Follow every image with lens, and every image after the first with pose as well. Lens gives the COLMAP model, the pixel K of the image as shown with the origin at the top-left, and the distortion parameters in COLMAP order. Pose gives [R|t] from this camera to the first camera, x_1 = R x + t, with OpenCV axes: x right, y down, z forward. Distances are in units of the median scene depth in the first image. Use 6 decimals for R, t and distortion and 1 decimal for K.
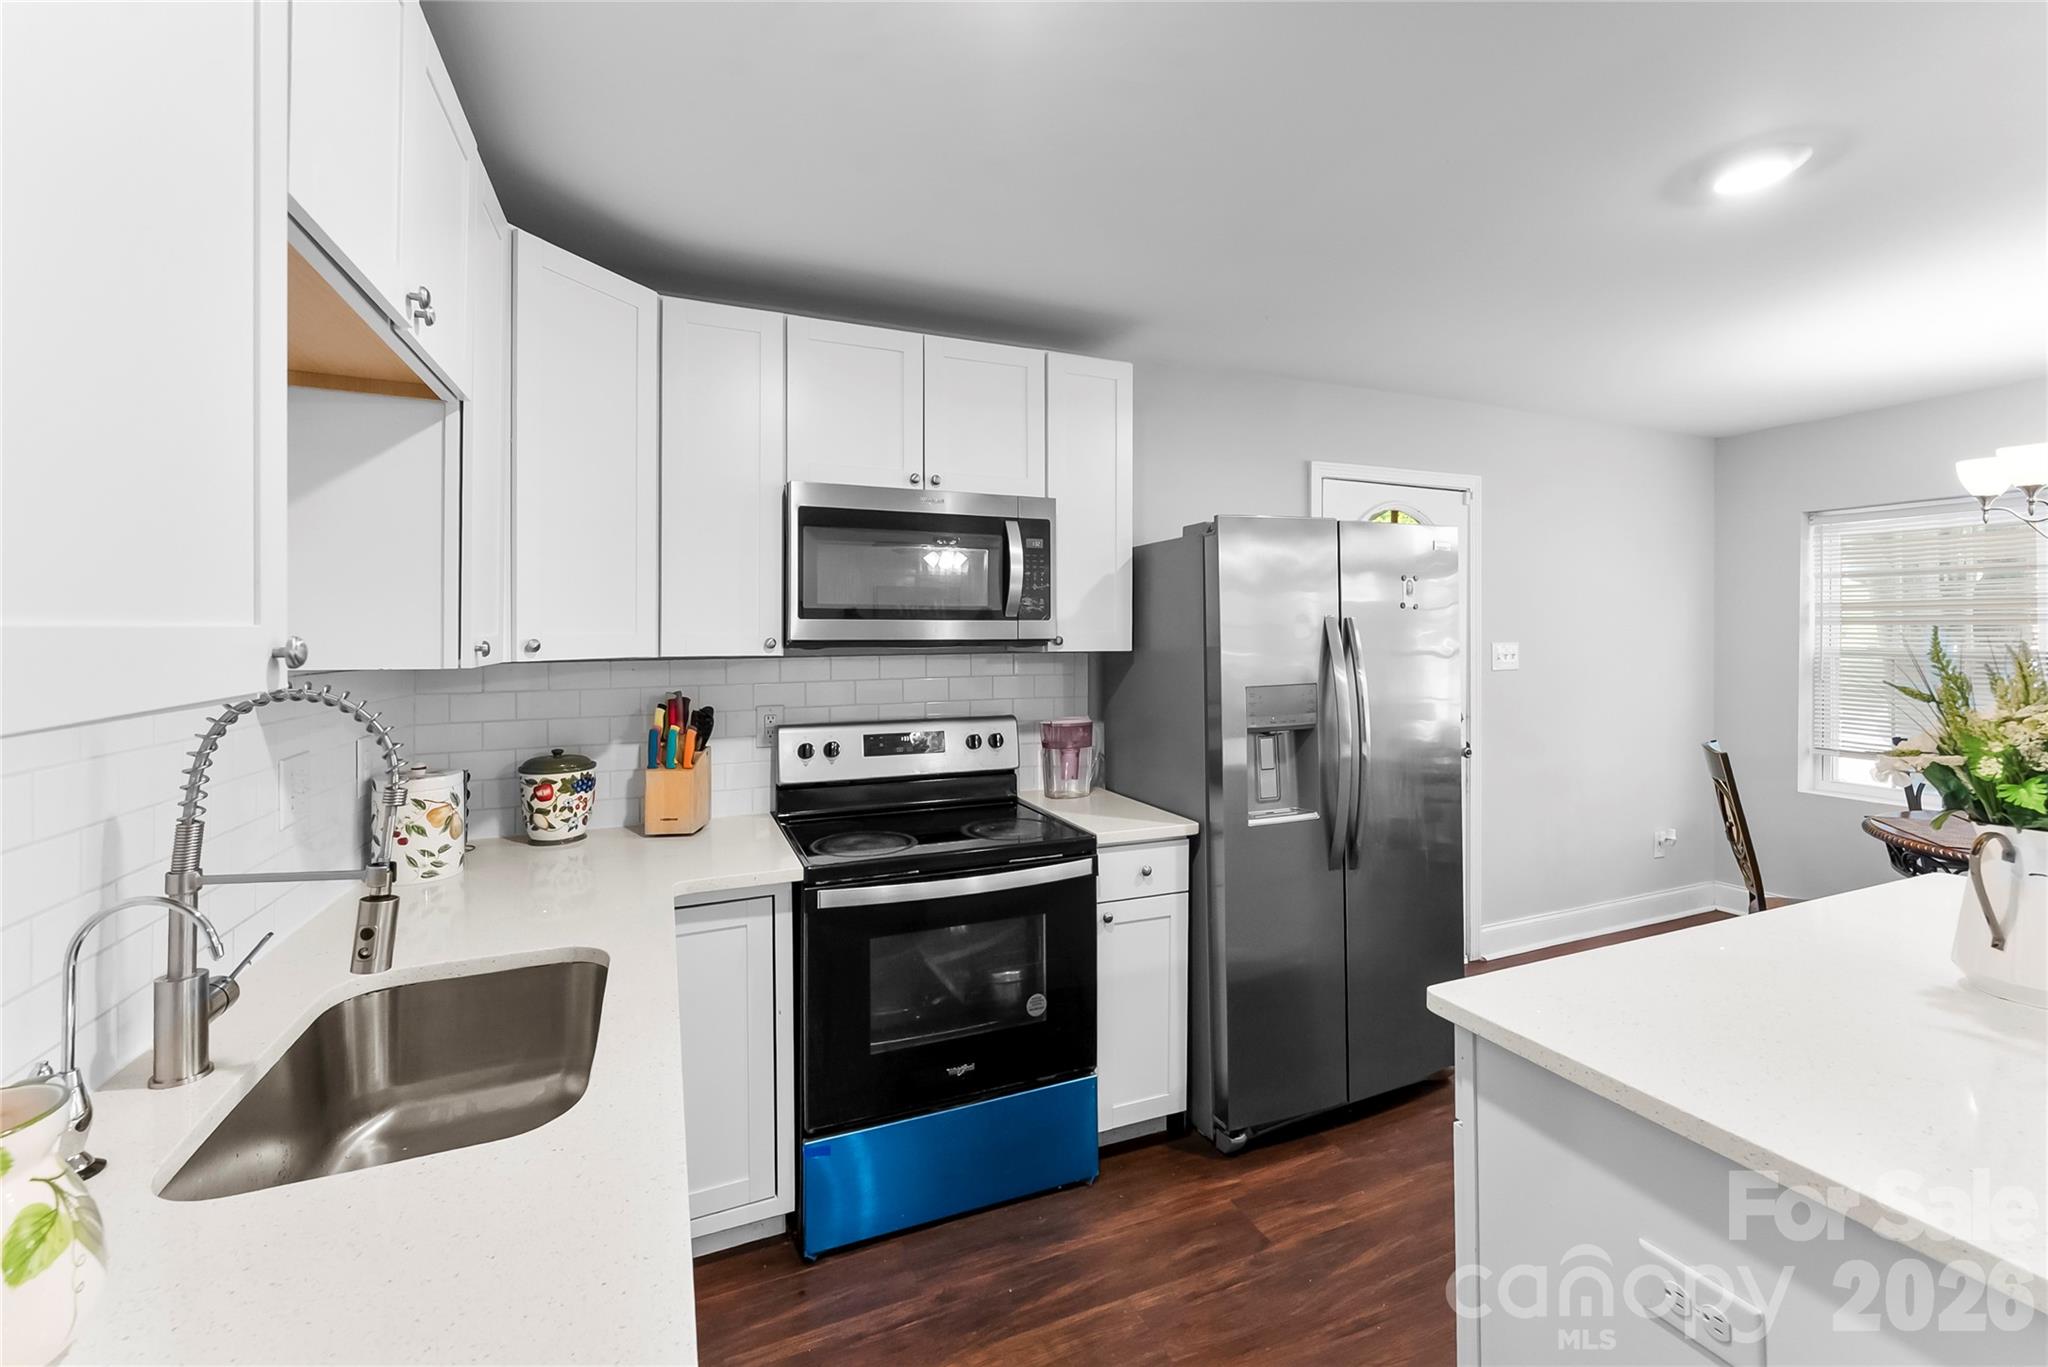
lens RADIAL K [[845.5, 0, 1028.7], [0, 845.5, 638.1], [0, 0, 1]] dist [-0.000511, -0.000108]
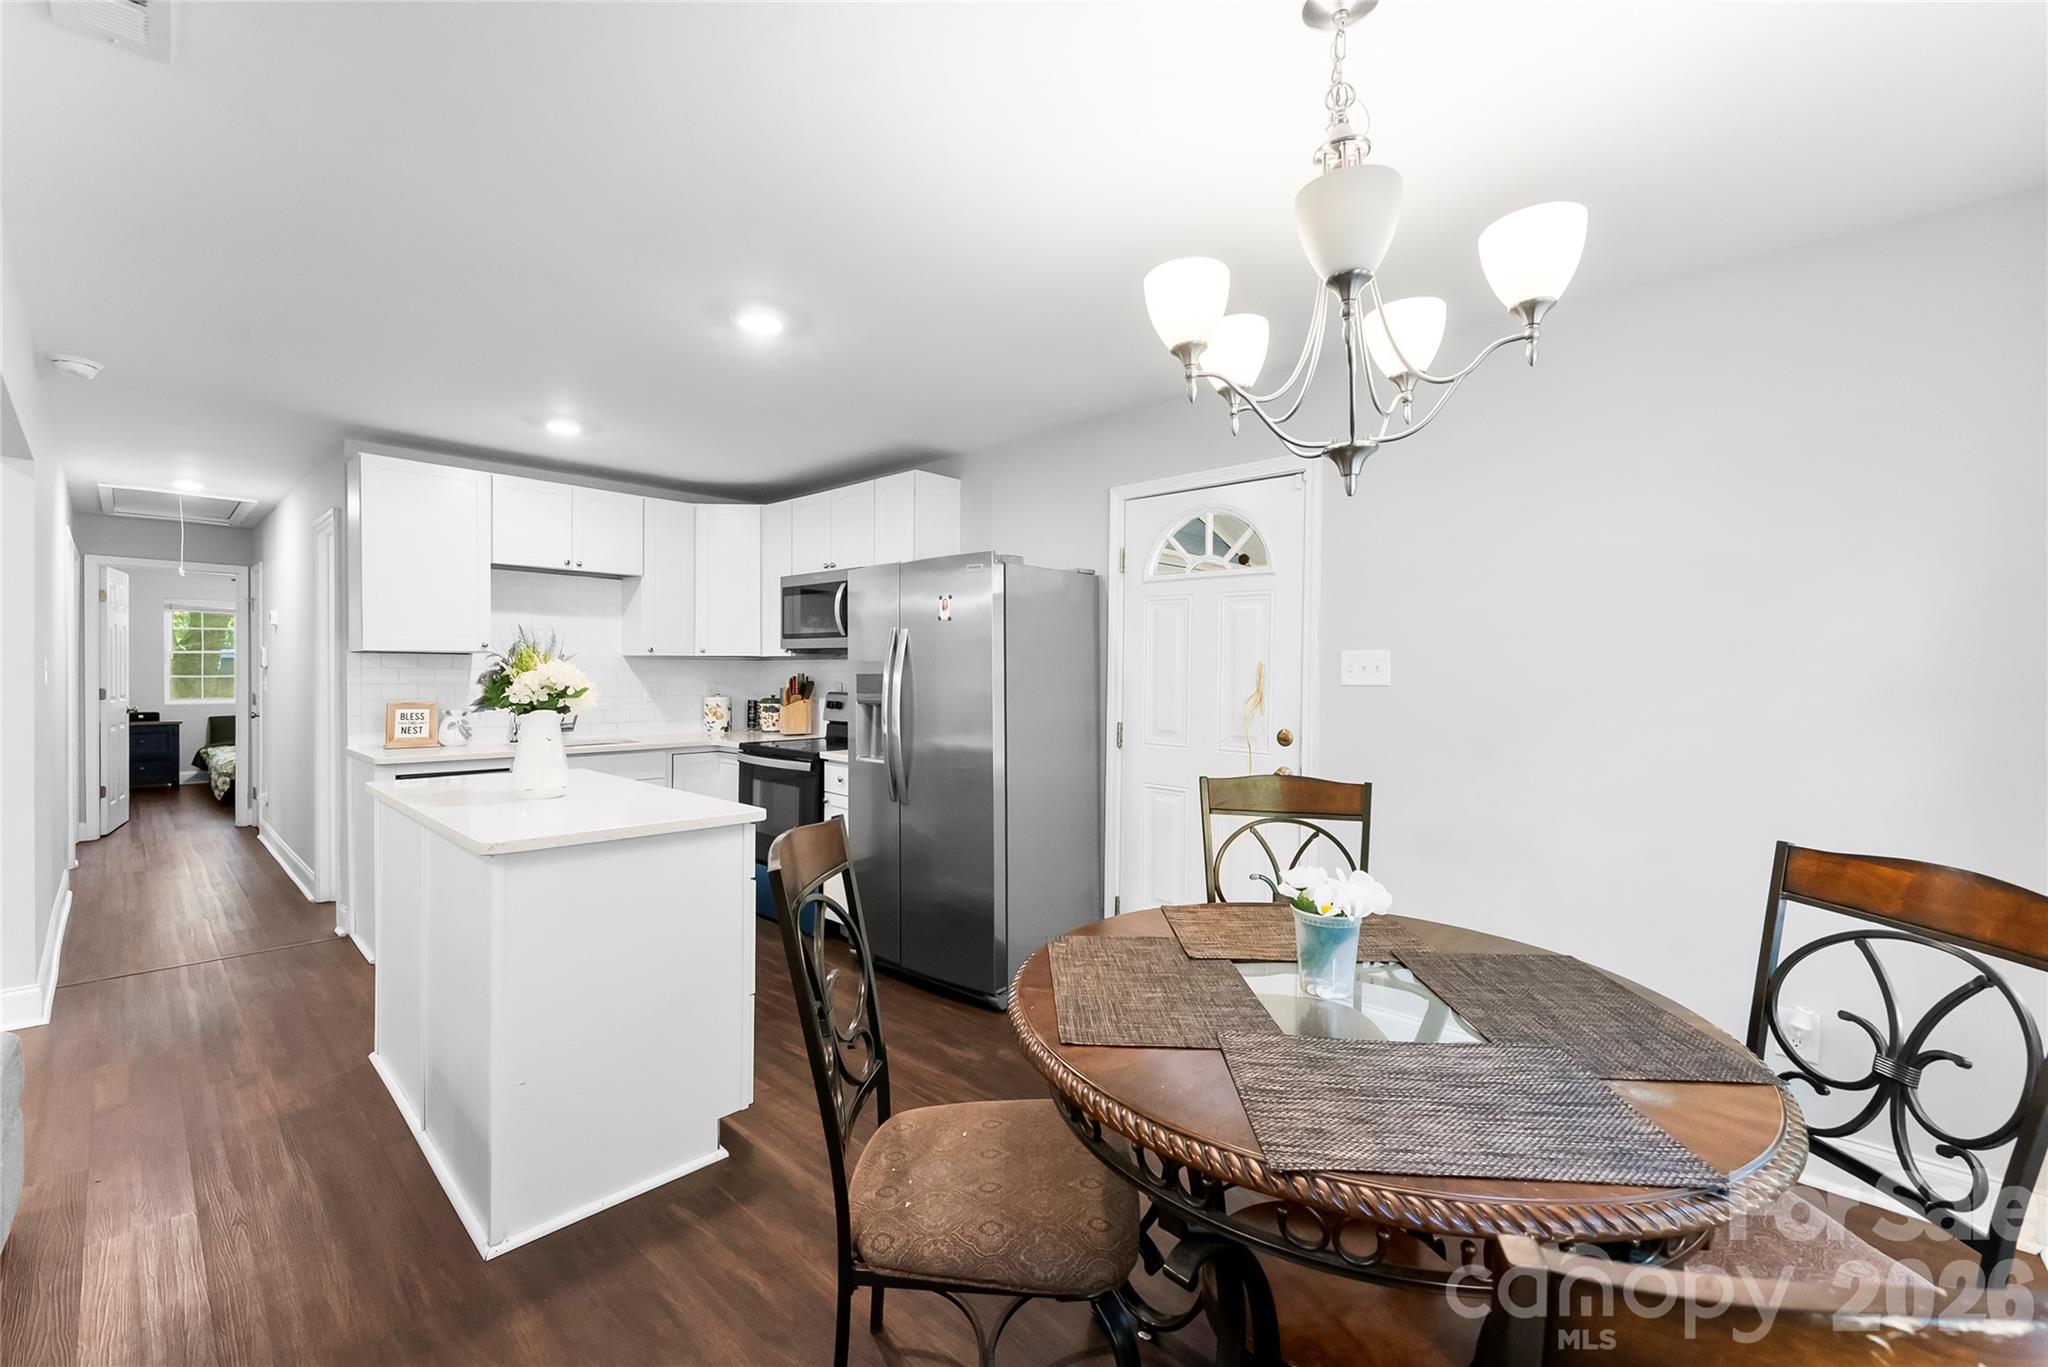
lens RADIAL K [[837.4, 0, 1020.9], [0, 837.4, 676.4], [0, 0, 1]] dist [-0.001591, -0.000317]
pose [[0.410923, 0.015402, -0.911540, 1.838949], [-0.012522, 0.999858, 0.011249, 0.039097], [0.911584, 0.006792, 0.411058, 0.623851]]
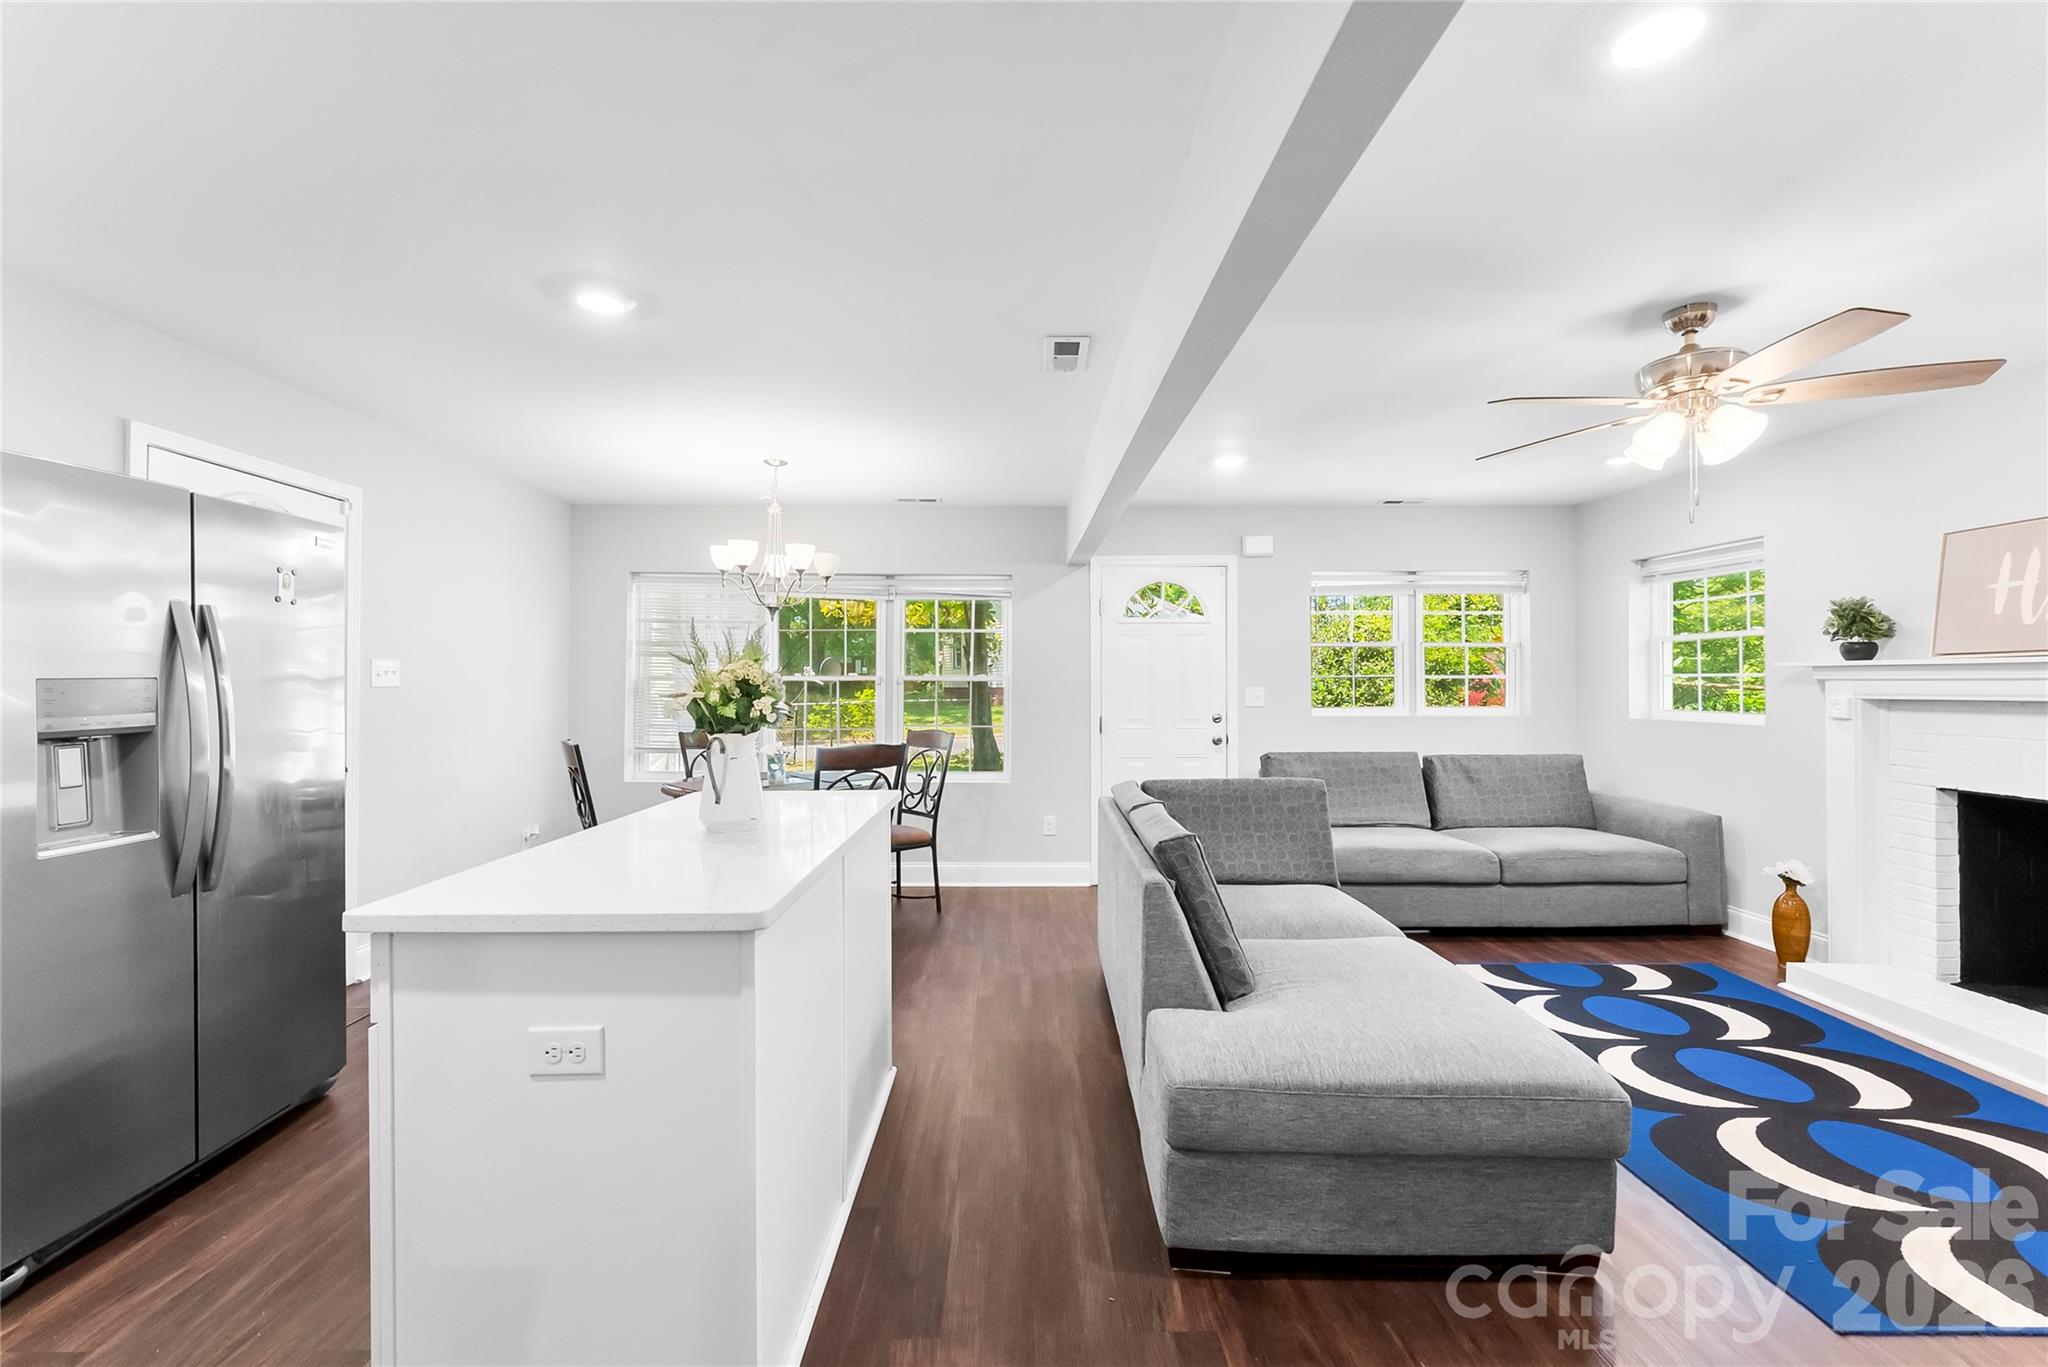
lens RADIAL K [[829.6, 0, 1024.4], [0, 829.6, 680.0], [0, 0, 1]] dist [-0.000987, -0.000270]
pose [[0.374066, 0.013086, 0.927310, -0.104933], [-0.001288, 0.999907, -0.013591, 0.067231], [-0.927401, 0.003889, 0.374048, -0.115839]]
